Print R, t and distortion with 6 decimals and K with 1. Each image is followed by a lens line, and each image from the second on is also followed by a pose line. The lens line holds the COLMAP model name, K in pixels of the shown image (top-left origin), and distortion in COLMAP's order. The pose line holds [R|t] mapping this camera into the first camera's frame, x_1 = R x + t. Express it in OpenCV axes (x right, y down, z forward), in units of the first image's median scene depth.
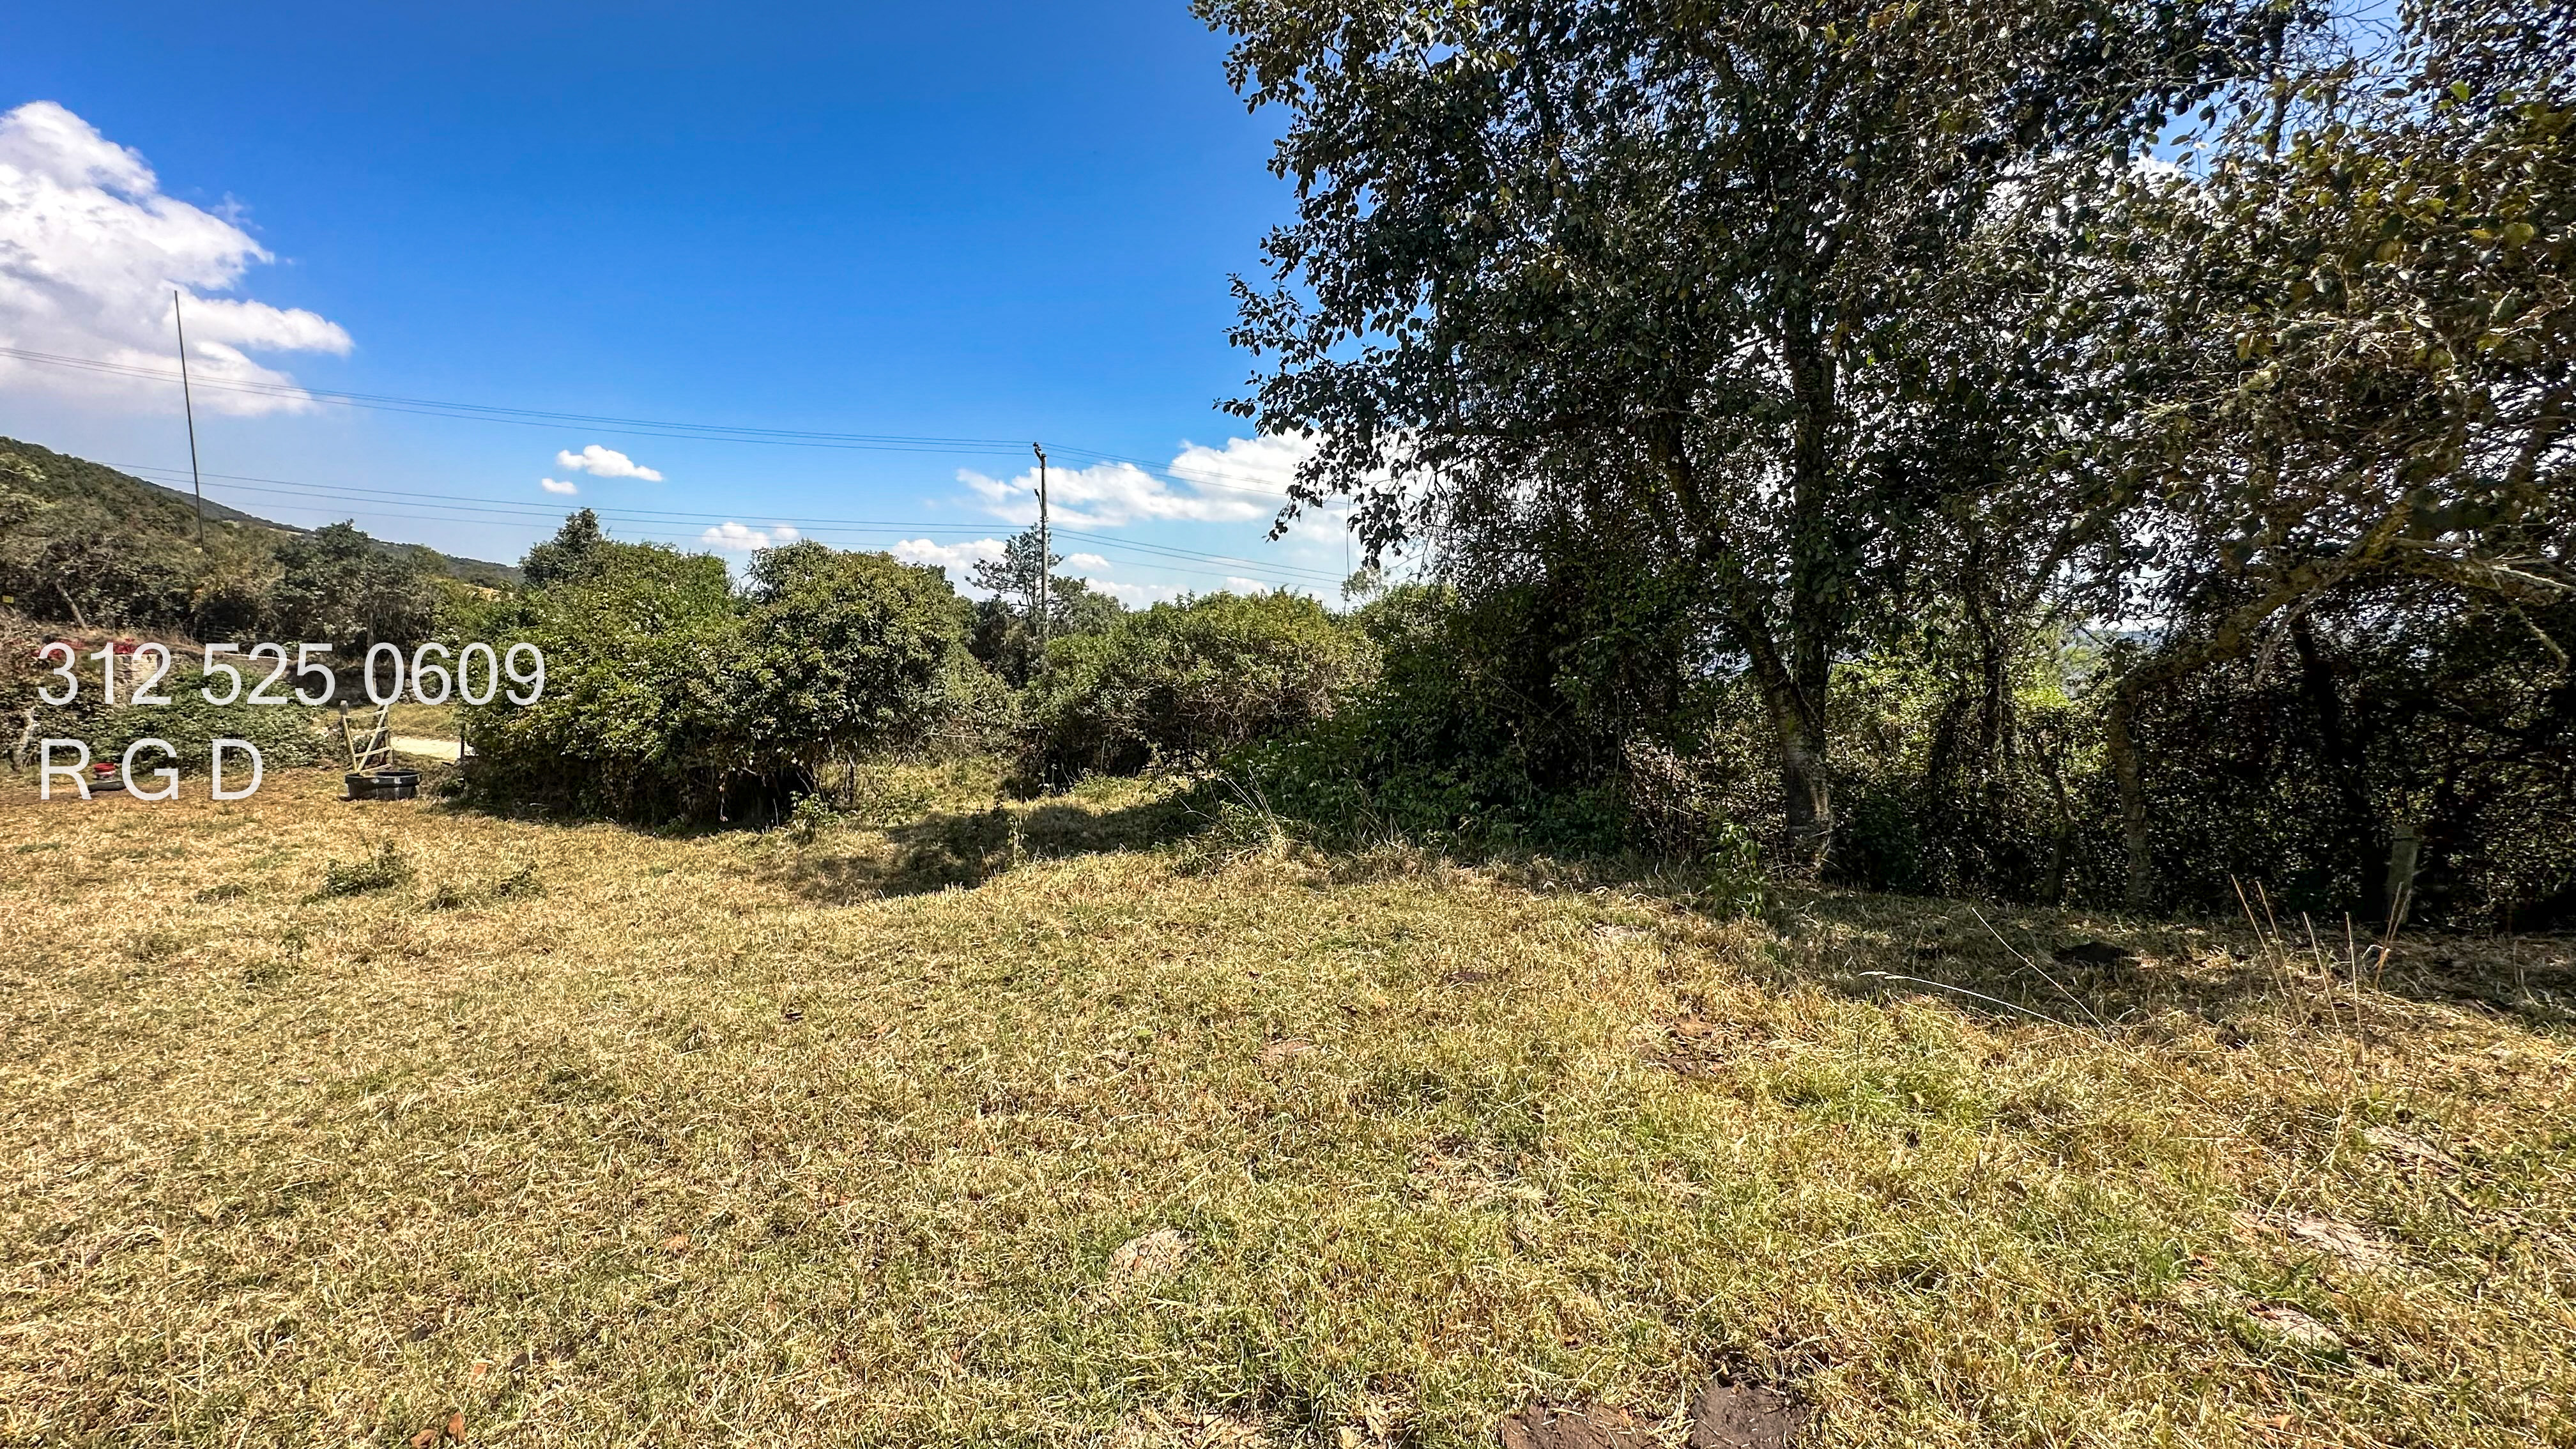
lens RADIAL K [[1034.0, 0, 1276.8], [0, 1034.0, 733.7], [0, 0, 1]] dist [-0.001600, -0.000408]
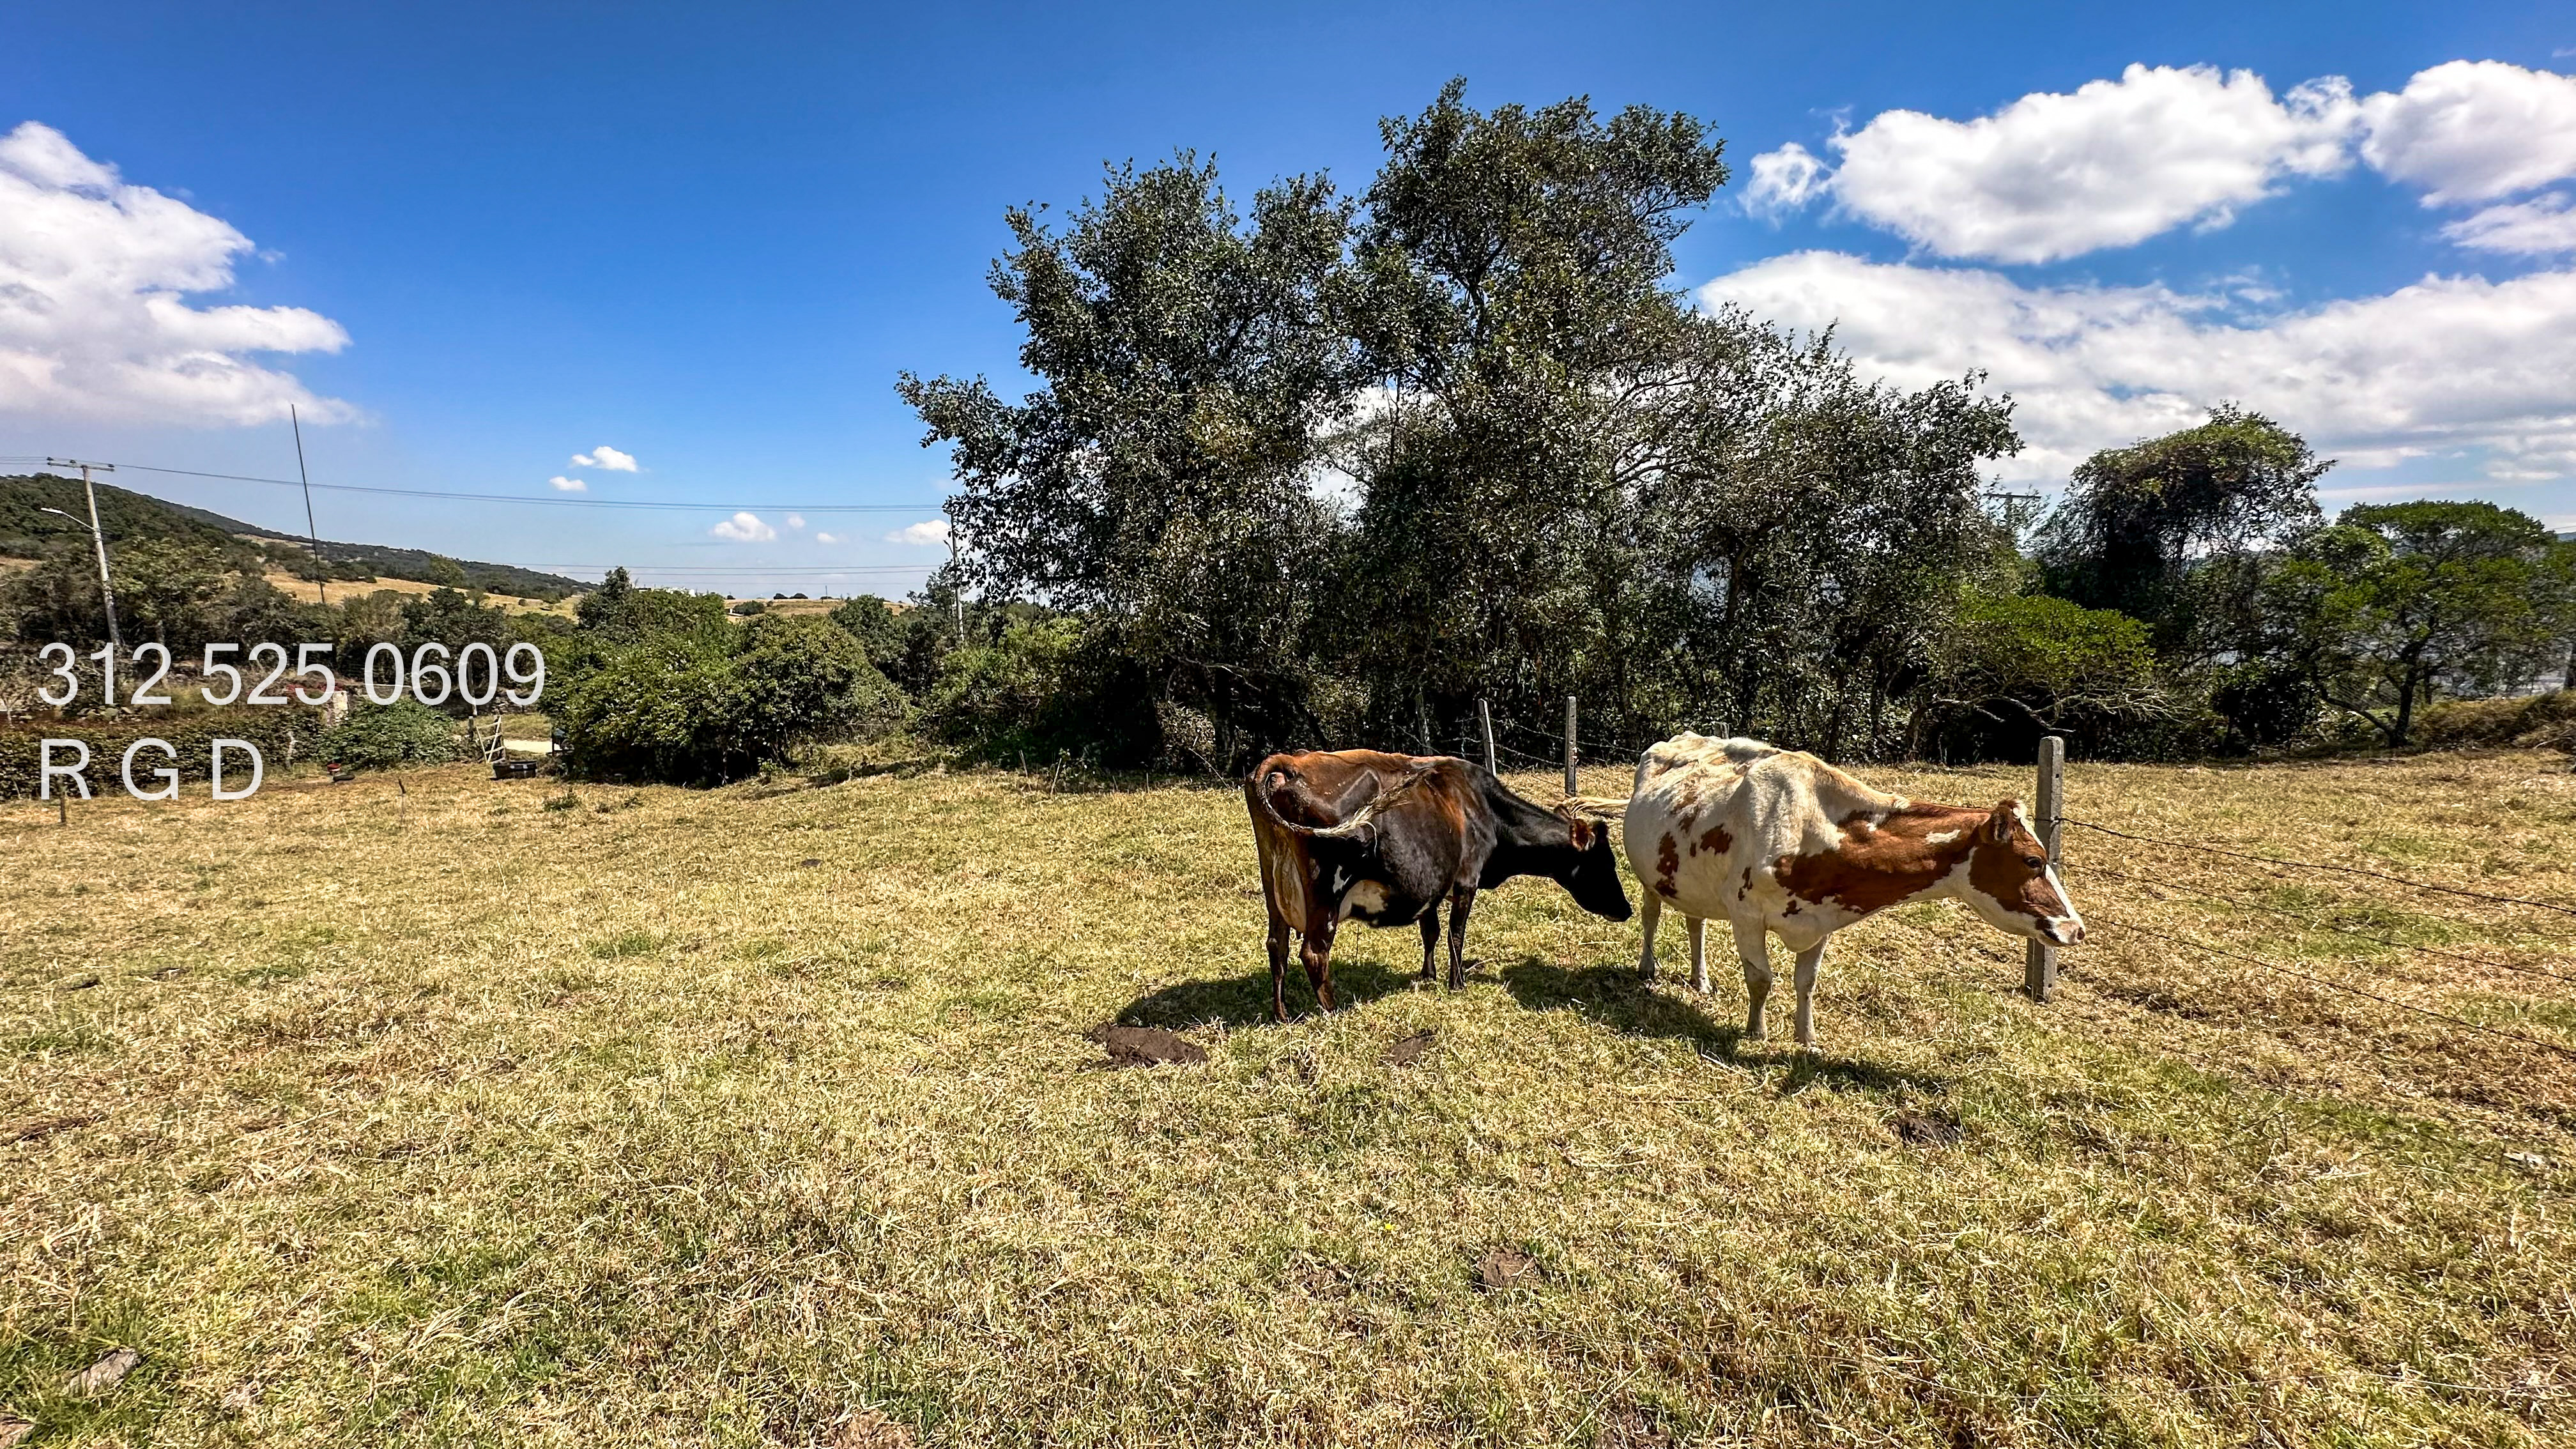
lens RADIAL K [[1029.5, 0, 1308.2], [0, 1029.5, 720.7], [0, 0, 1]] dist [-0.011878, 0.002081]
pose [[0.999037, -0.043025, 0.008544, 0.428838], [0.042836, 0.998857, 0.021221, -0.009114], [-0.009447, -0.020834, 0.999738, -0.729713]]
